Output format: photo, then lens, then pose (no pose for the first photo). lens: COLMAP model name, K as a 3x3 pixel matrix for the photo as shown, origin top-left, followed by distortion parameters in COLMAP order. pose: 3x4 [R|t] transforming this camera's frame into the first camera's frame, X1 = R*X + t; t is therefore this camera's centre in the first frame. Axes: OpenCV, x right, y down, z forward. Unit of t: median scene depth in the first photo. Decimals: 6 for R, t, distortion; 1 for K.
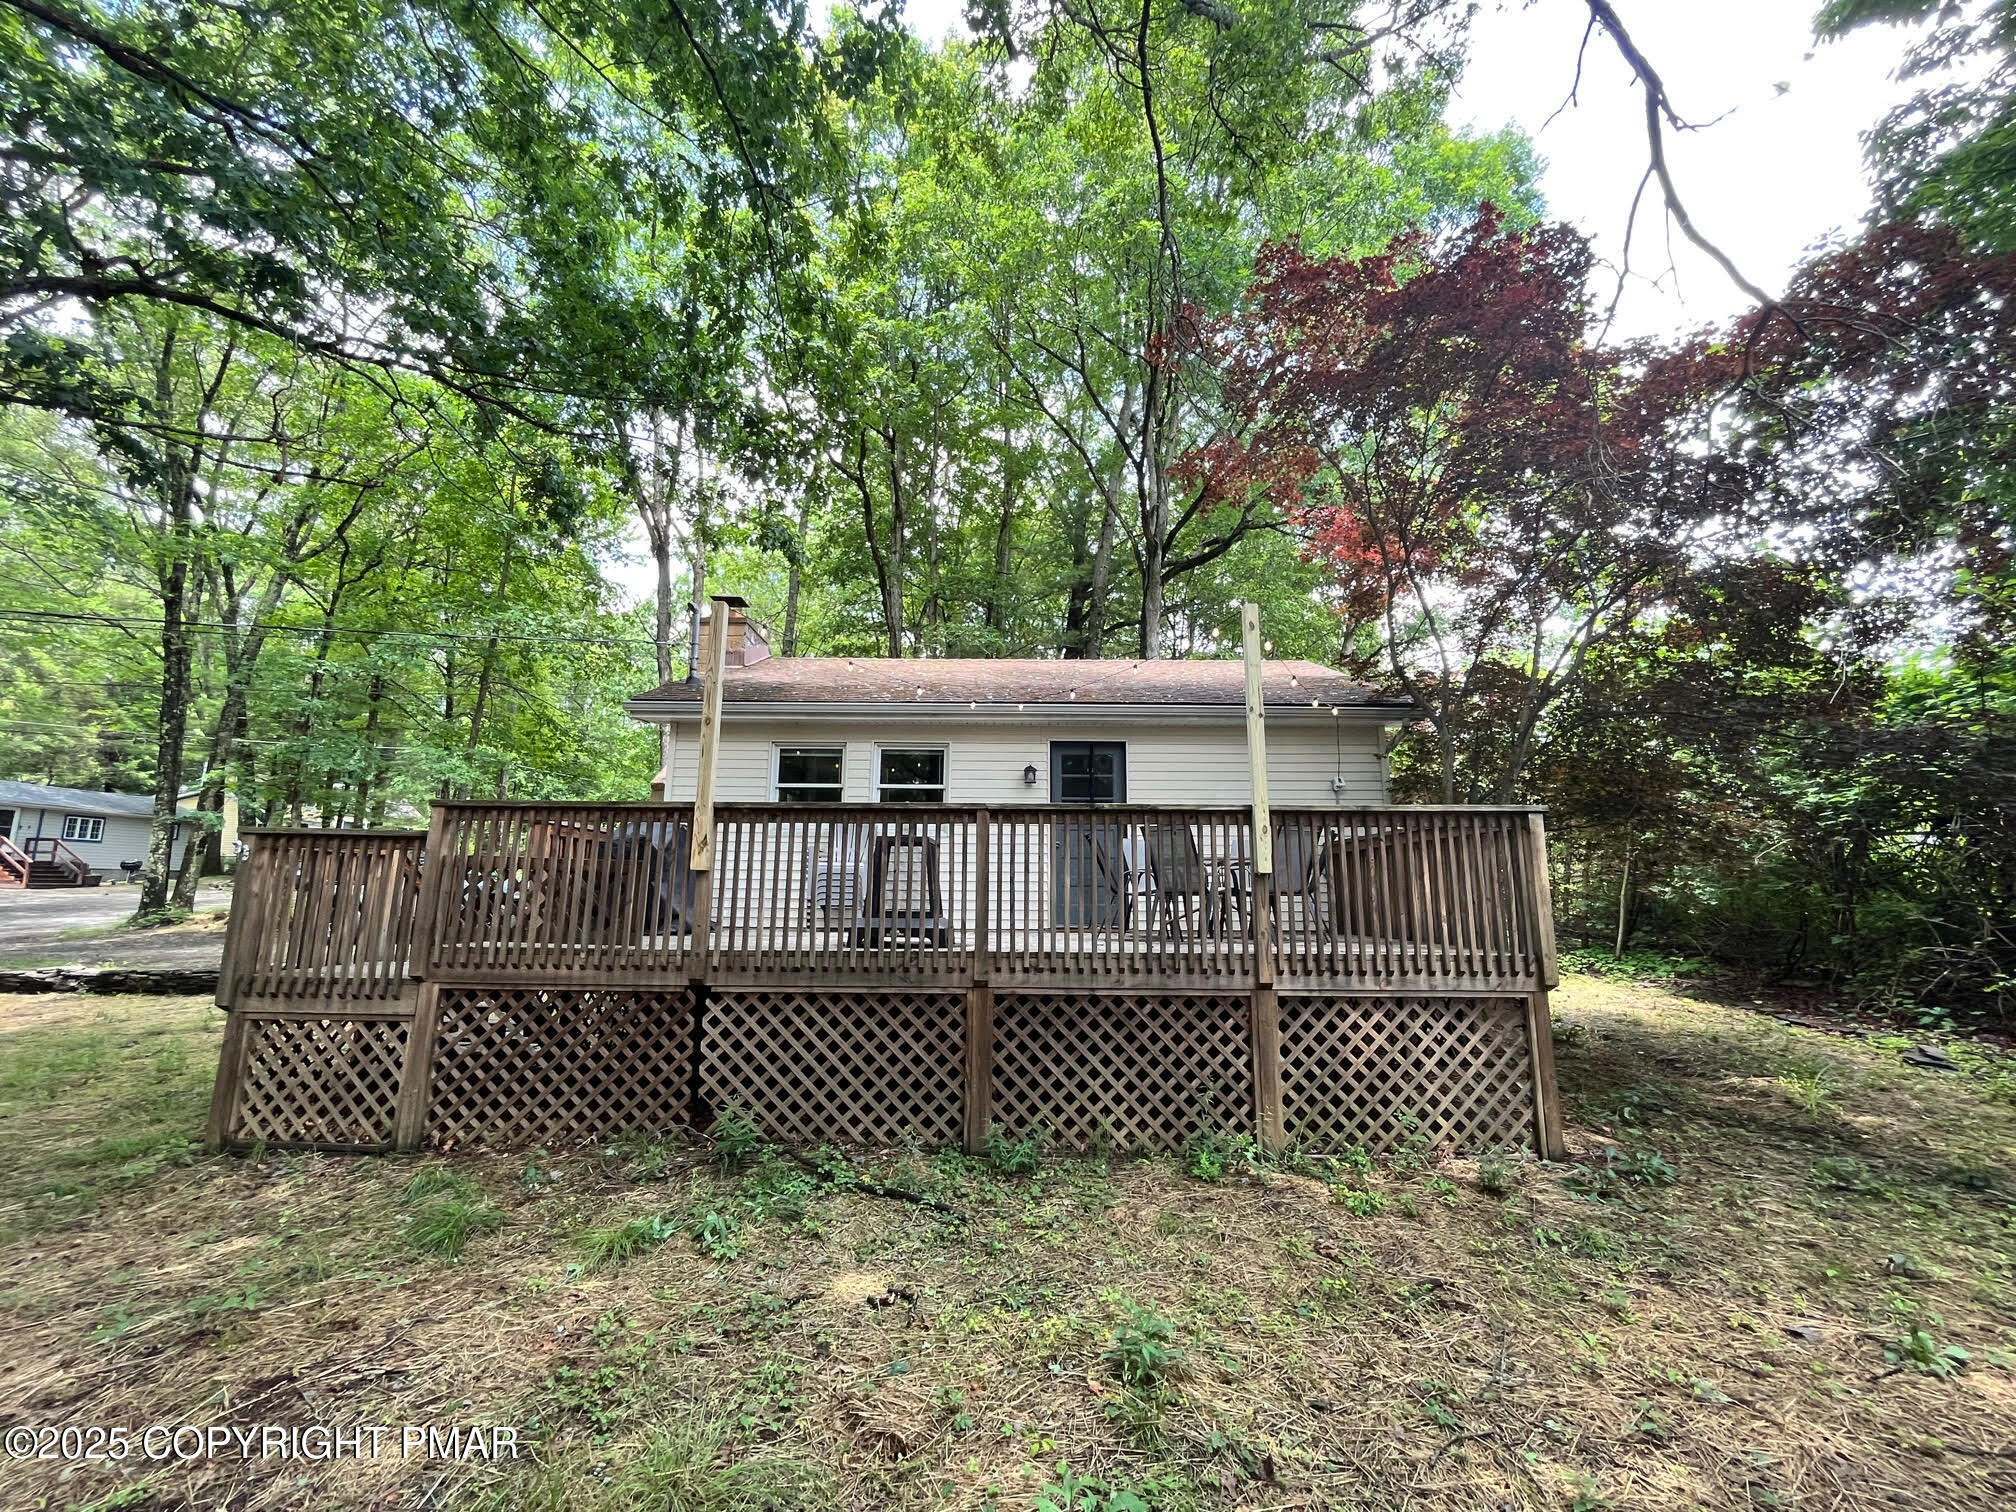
lens RADIAL K [[814.1, 0, 1008.0], [0, 814.1, 756.0], [0, 0, 1]] dist [0.001930, 0.000058]
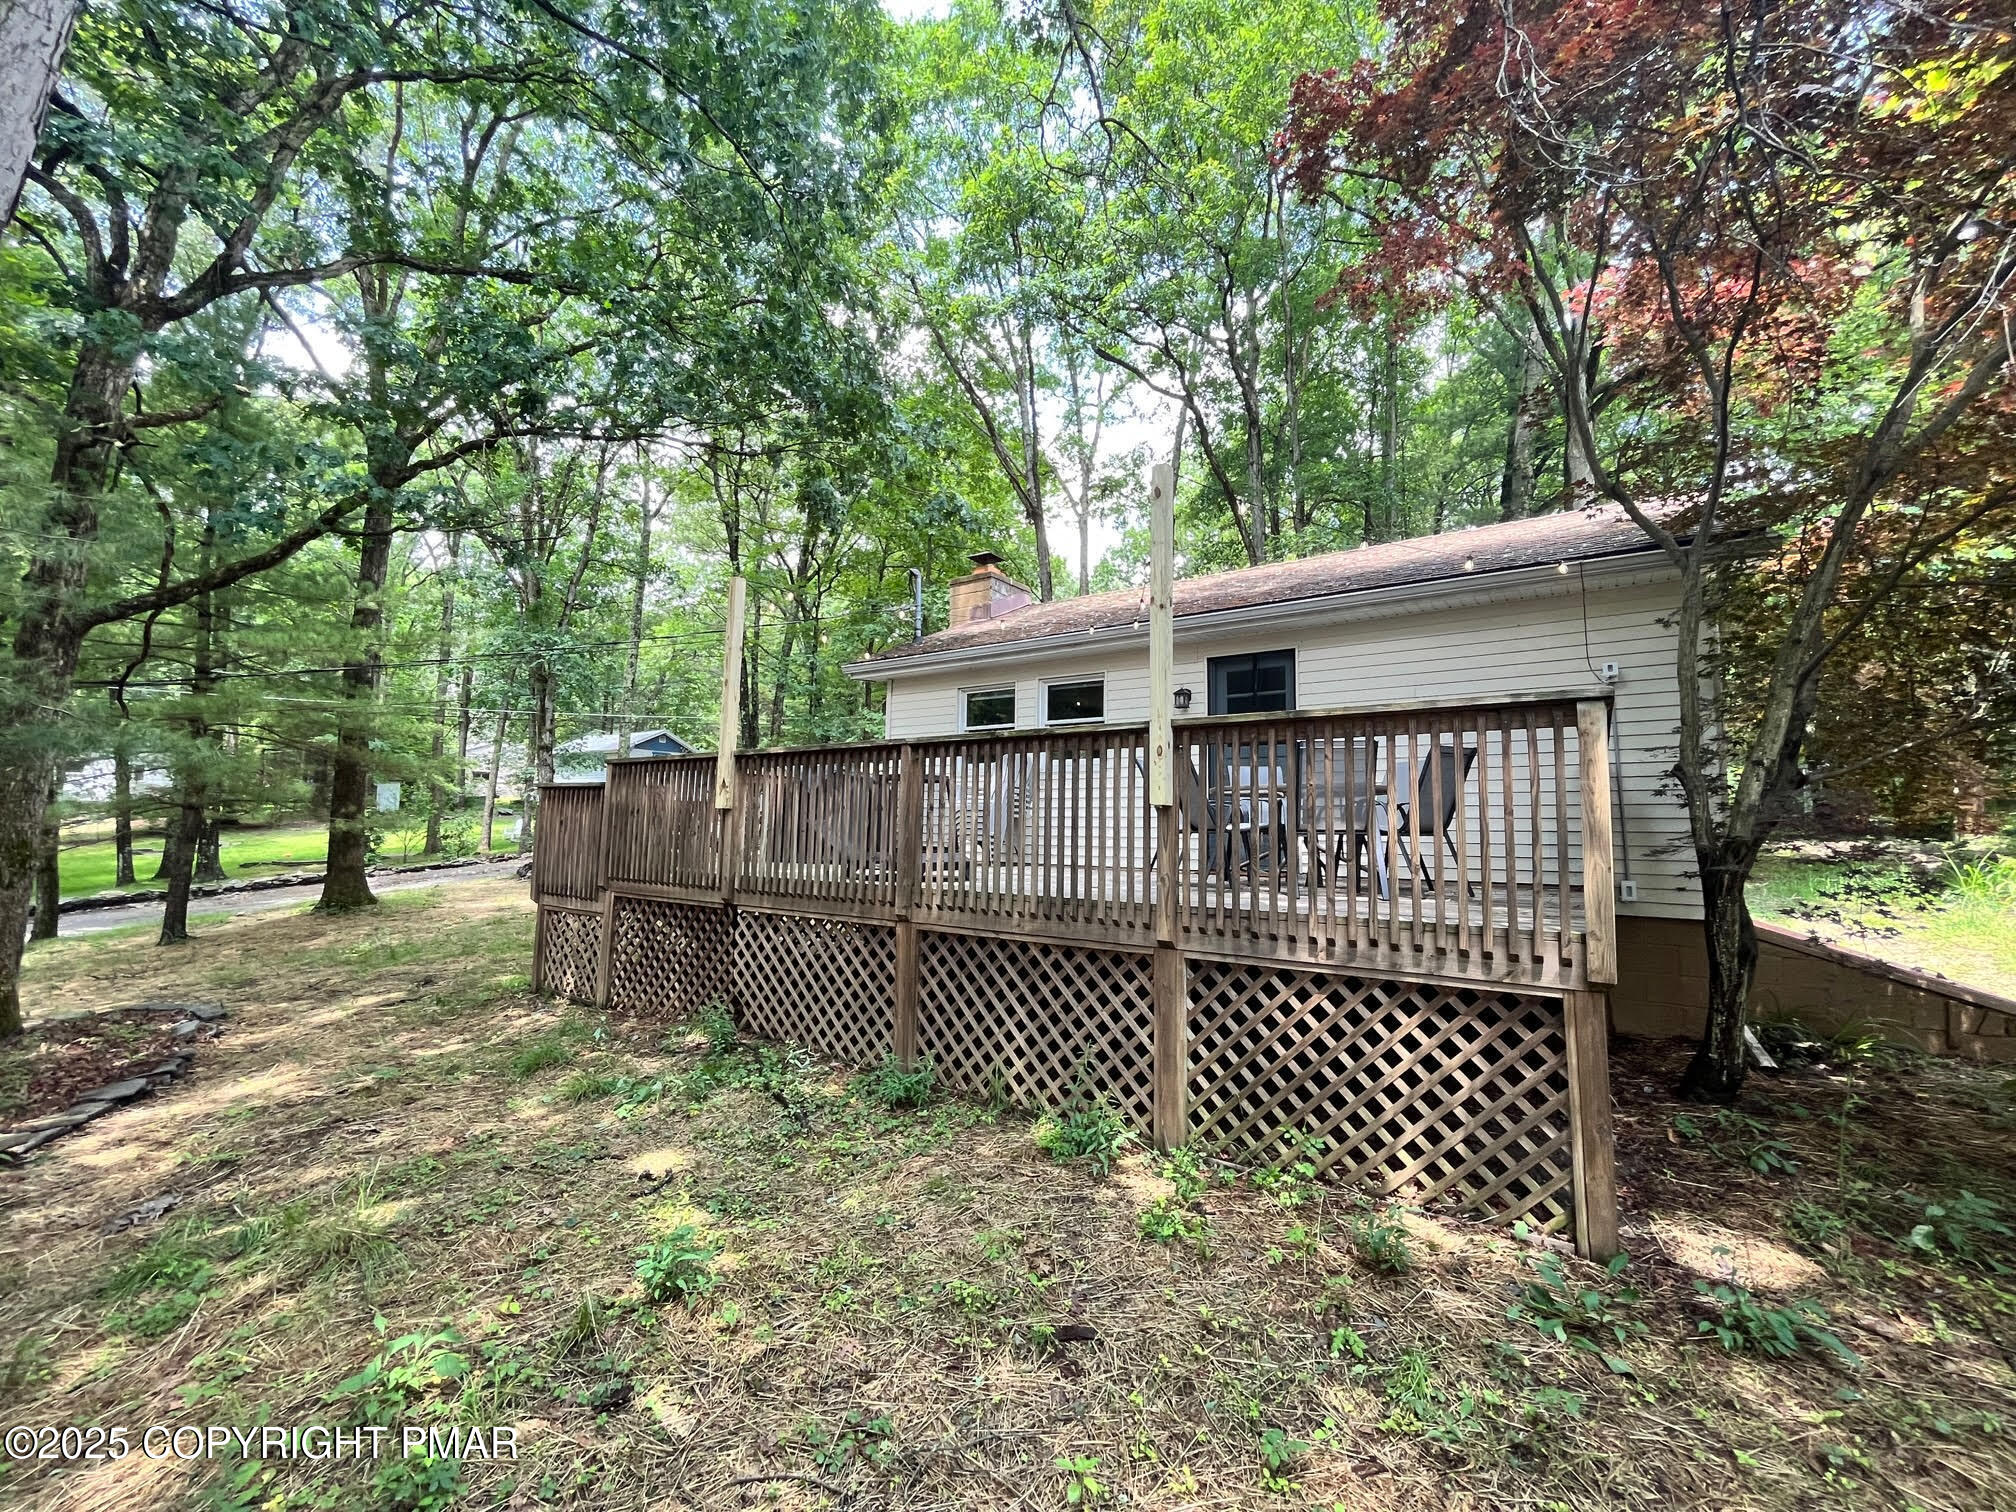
lens RADIAL K [[782.9, 0, 1008.0], [0, 782.9, 756.0], [0, 0, 1]] dist [-0.000988, 0.000004]
pose [[0.833993, -0.047992, -0.549684, 0.609083], [0.091743, 0.994404, 0.052375, 0.042228], [0.544094, -0.094110, 0.833729, 0.284483]]
